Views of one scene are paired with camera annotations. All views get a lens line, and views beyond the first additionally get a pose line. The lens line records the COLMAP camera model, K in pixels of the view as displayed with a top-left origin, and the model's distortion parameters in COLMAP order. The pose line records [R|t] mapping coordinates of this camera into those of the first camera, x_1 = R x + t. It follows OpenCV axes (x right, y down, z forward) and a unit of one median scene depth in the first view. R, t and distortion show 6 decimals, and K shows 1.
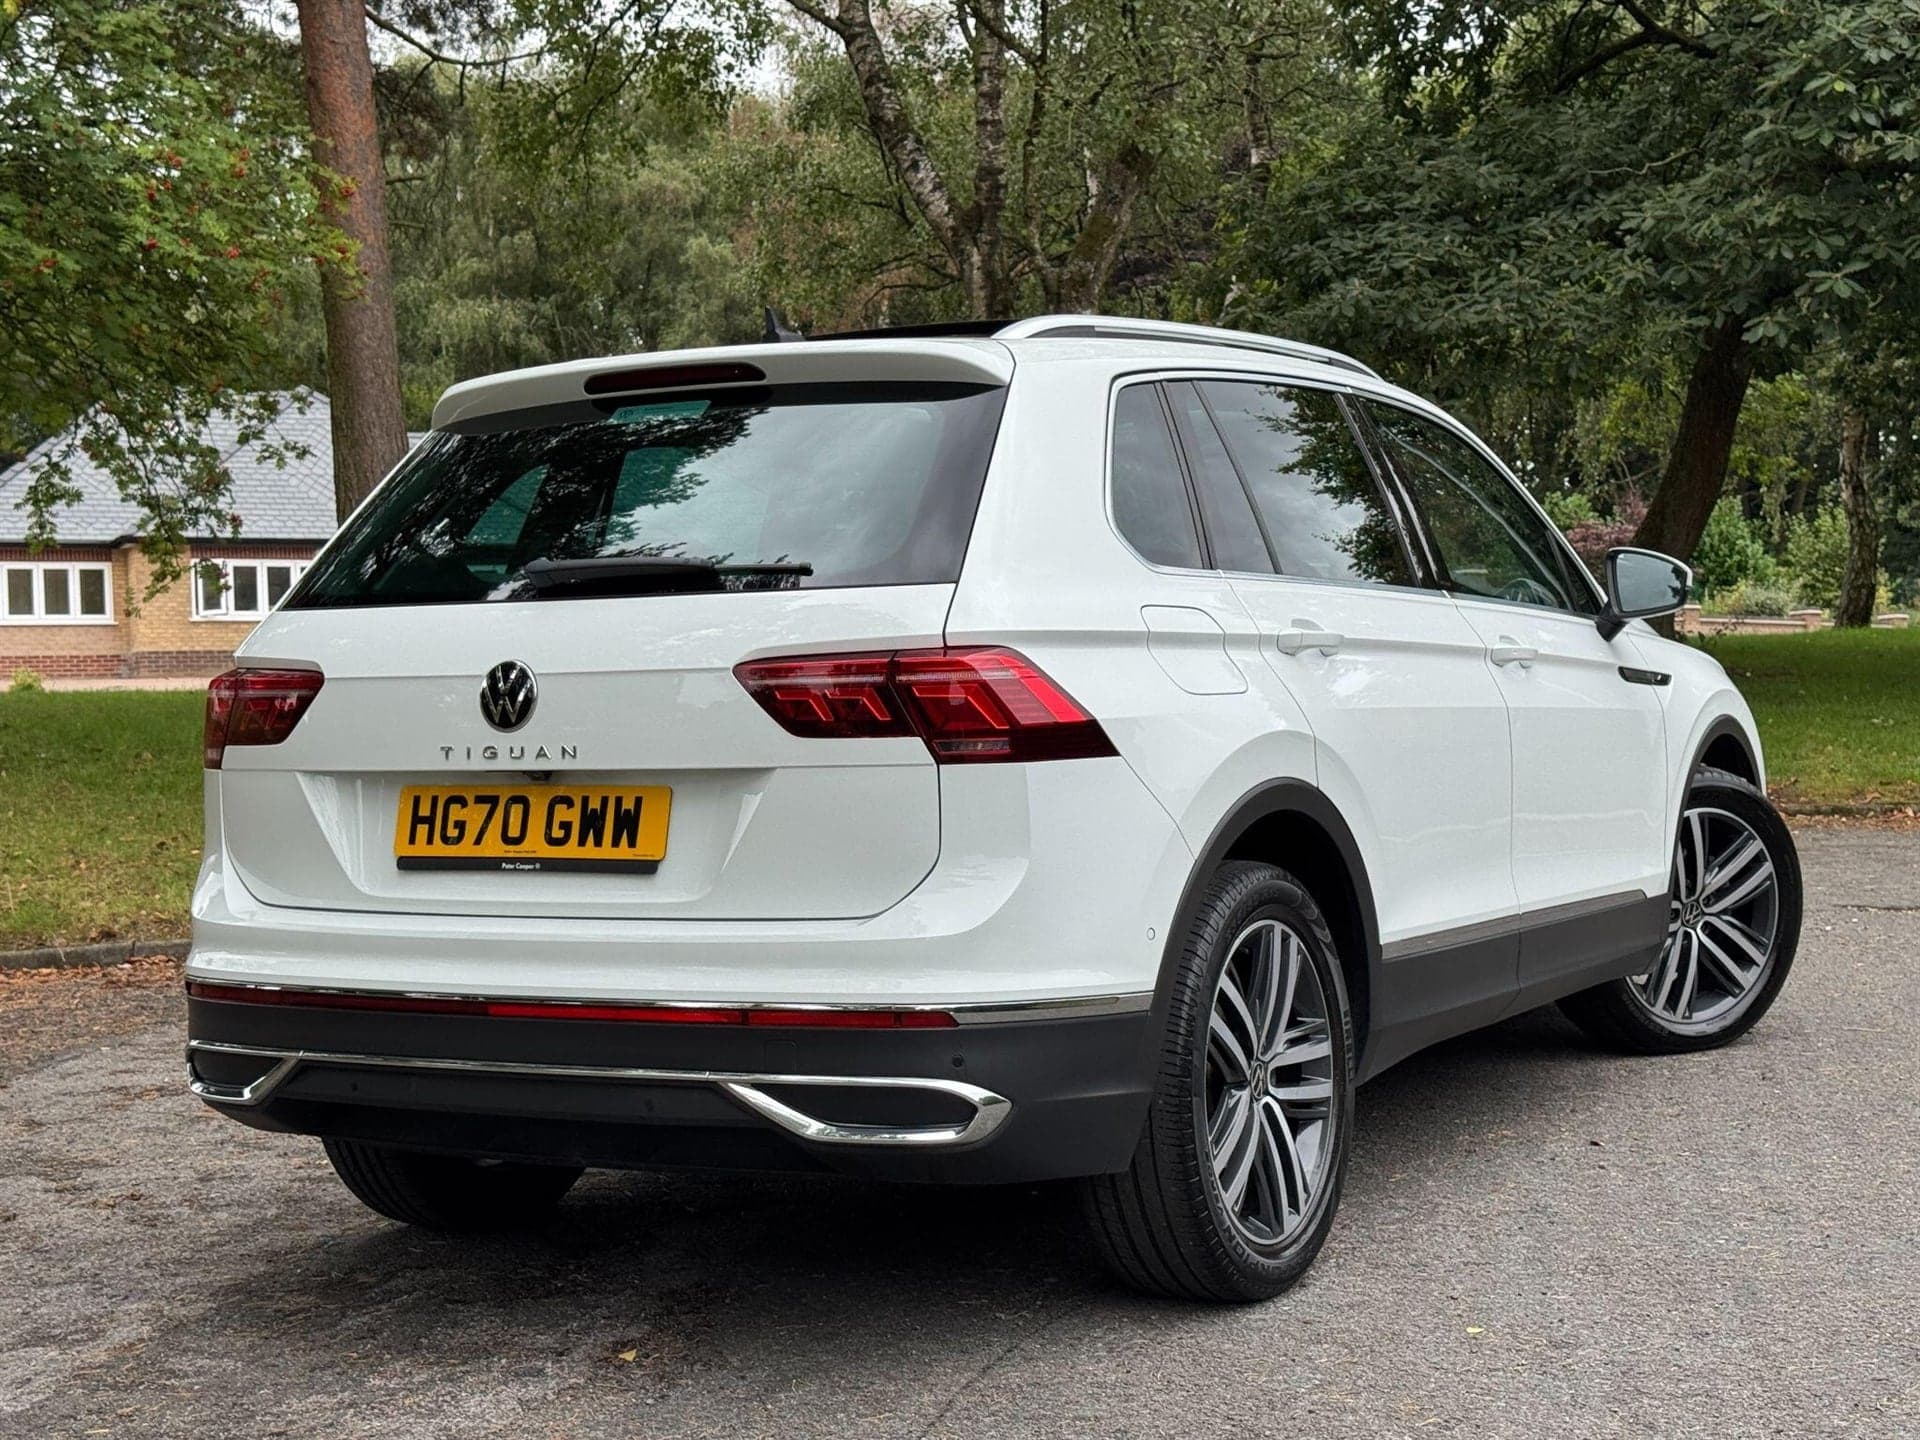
lens RADIAL K [[3038.1, 0, 961.9], [0, 3038.1, 759.9], [0, 0, 1]] dist [0.130850, 0.000000]
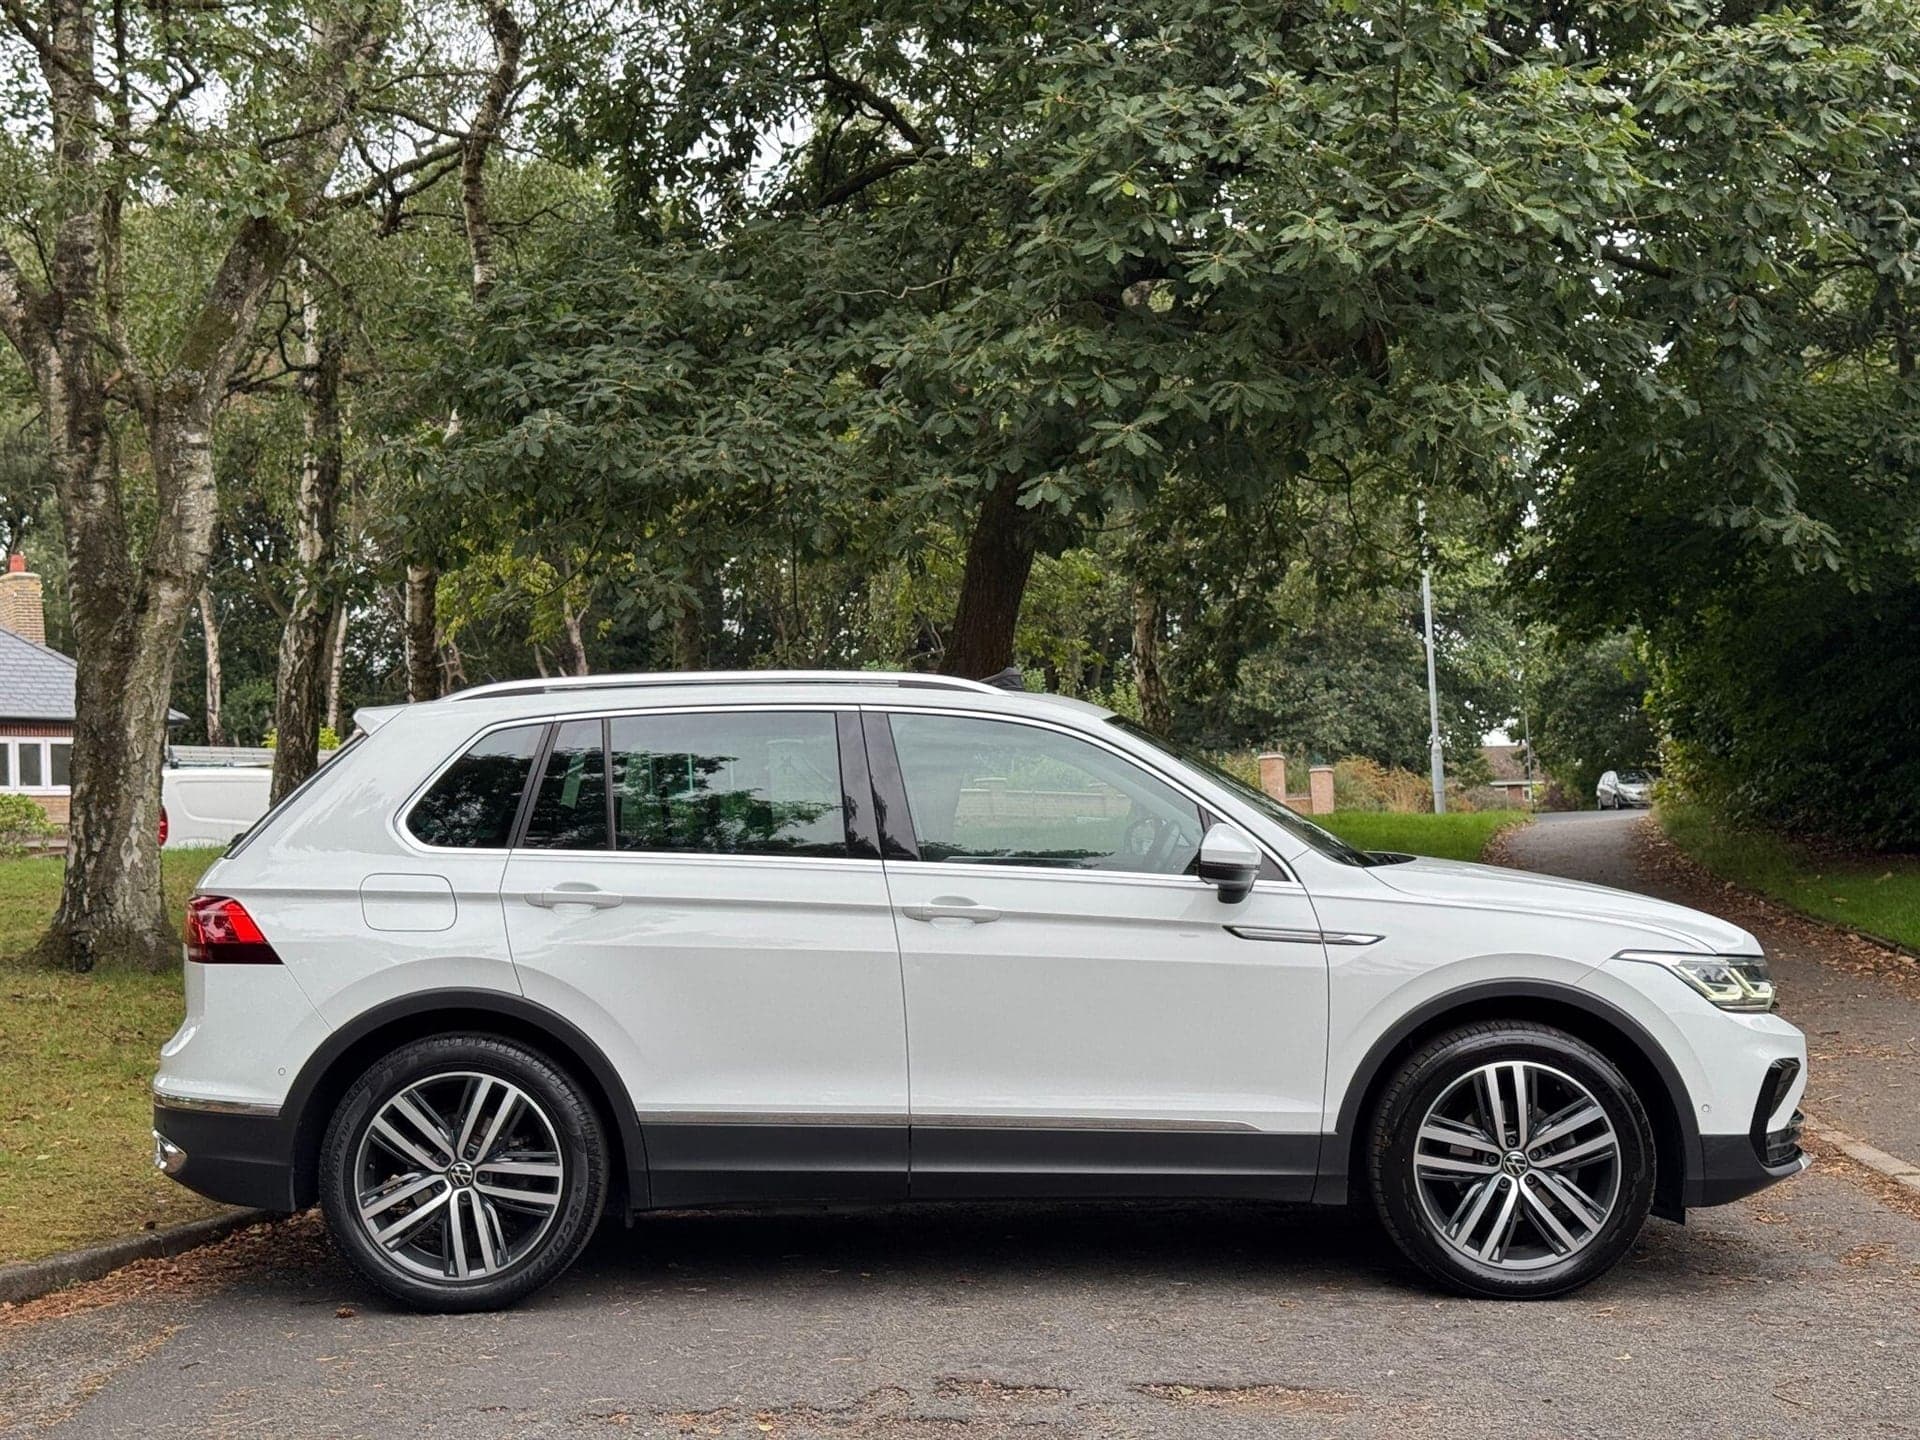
lens RADIAL K [[2863.5, 0, 982.1], [0, 2863.5, 776.9], [0, 0, 1]] dist [0.133064, 0.000000]
pose [[0.974614, 0.011250, 0.223608, 0.167485], [-0.001623, 0.999066, -0.043189, -0.071665], [-0.223885, 0.041730, 0.973722, 0.590153]]
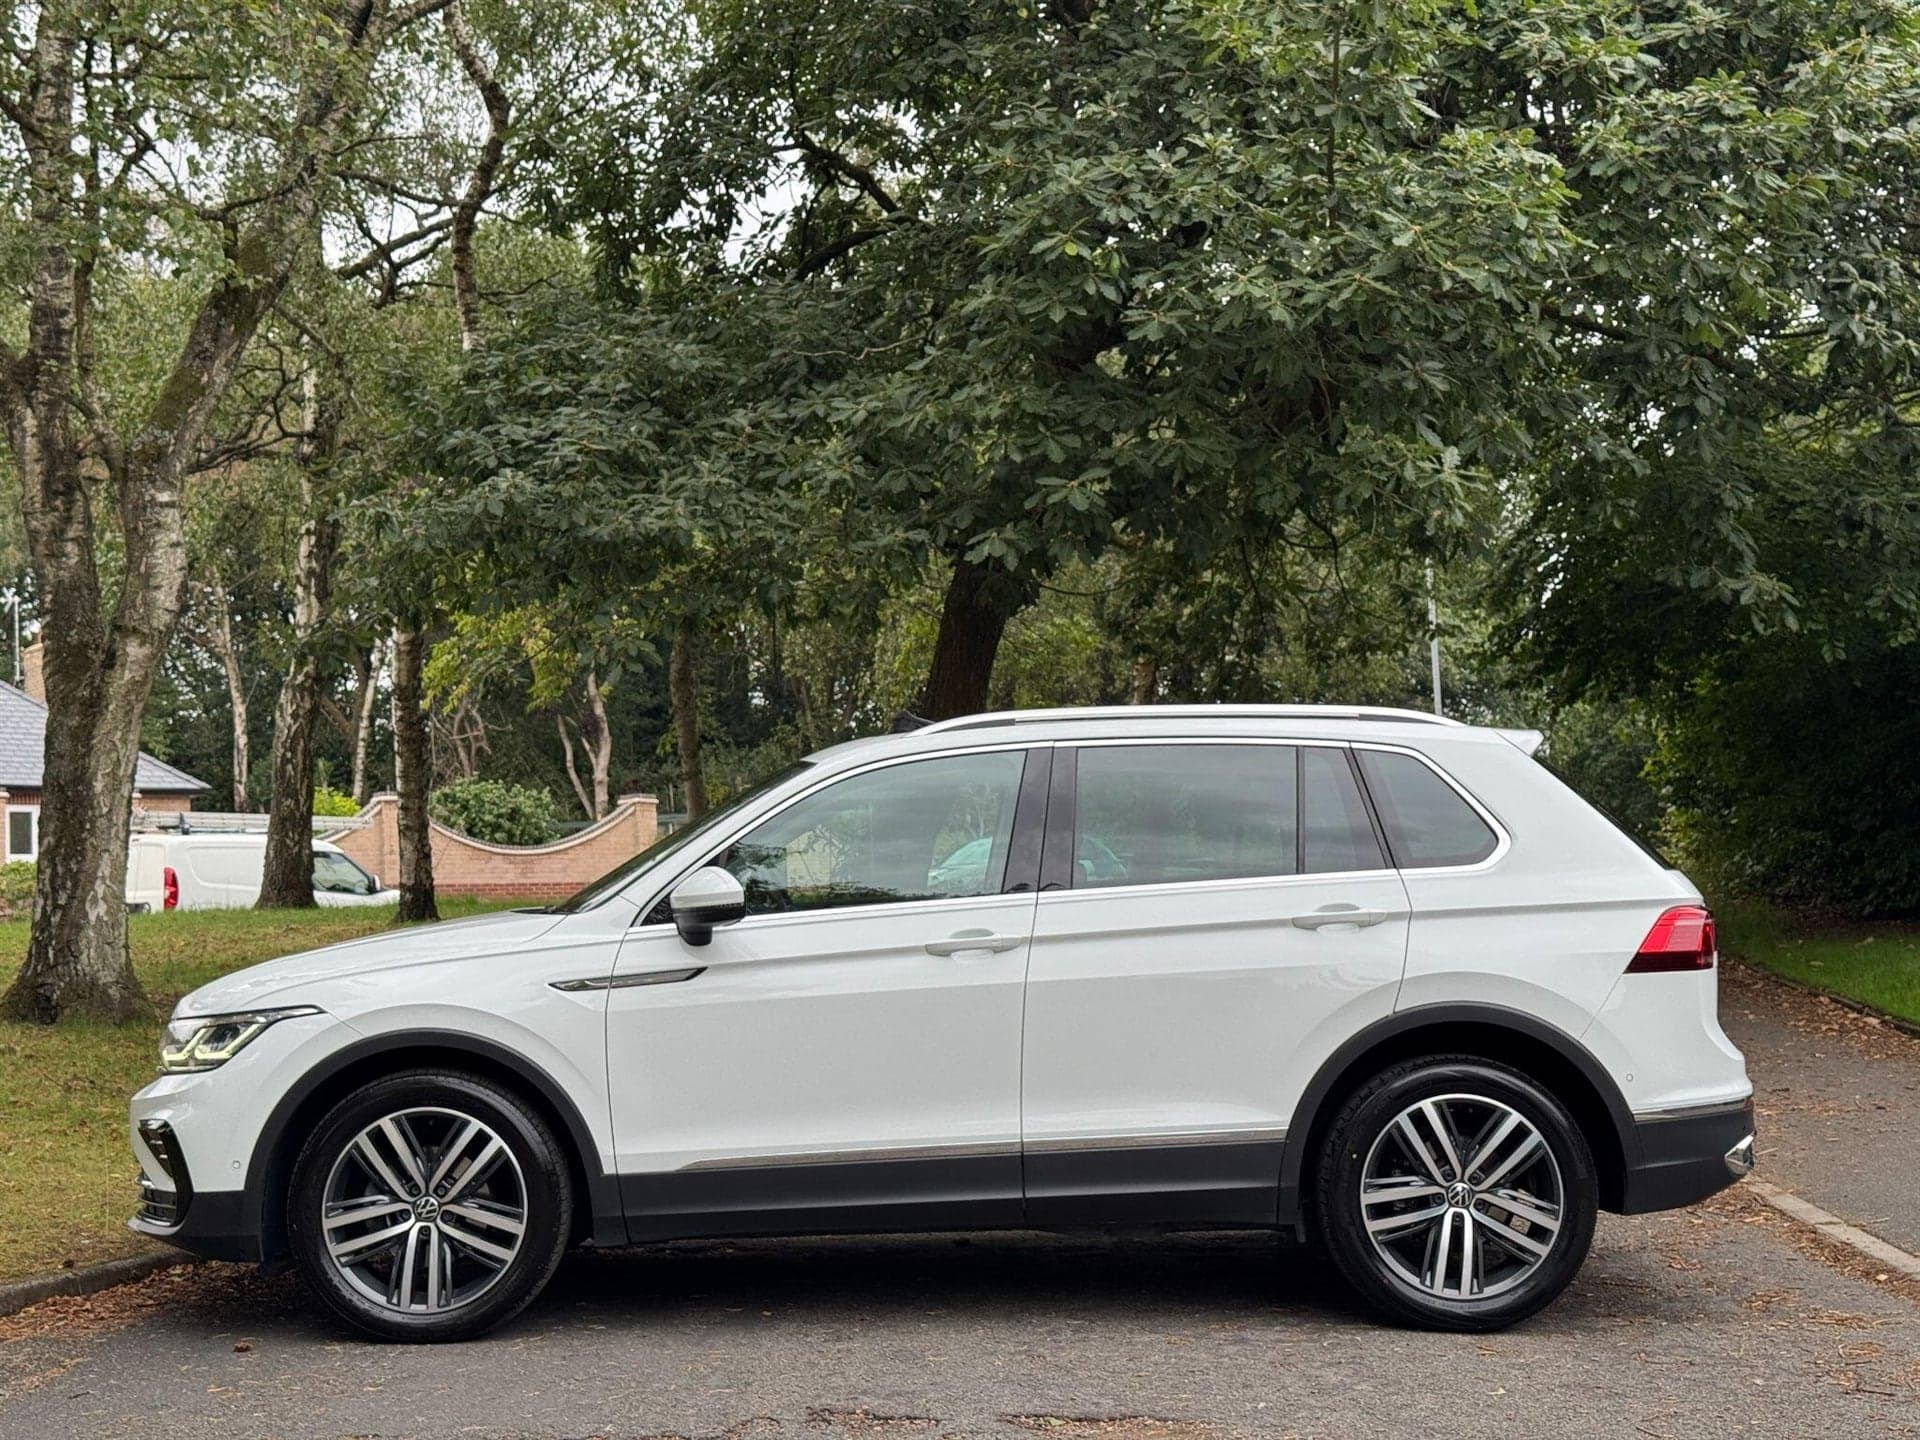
lens RADIAL K [[2863.5, 0, 958.8], [0, 2863.5, 768.0], [0, 0, 1]] dist [0.133064, 0.000000]
pose [[0.978786, 0.019920, 0.203913, 0.210348], [-0.005232, 0.997368, -0.072318, -0.059458], [-0.204816, 0.069717, 0.976314, 0.569953]]
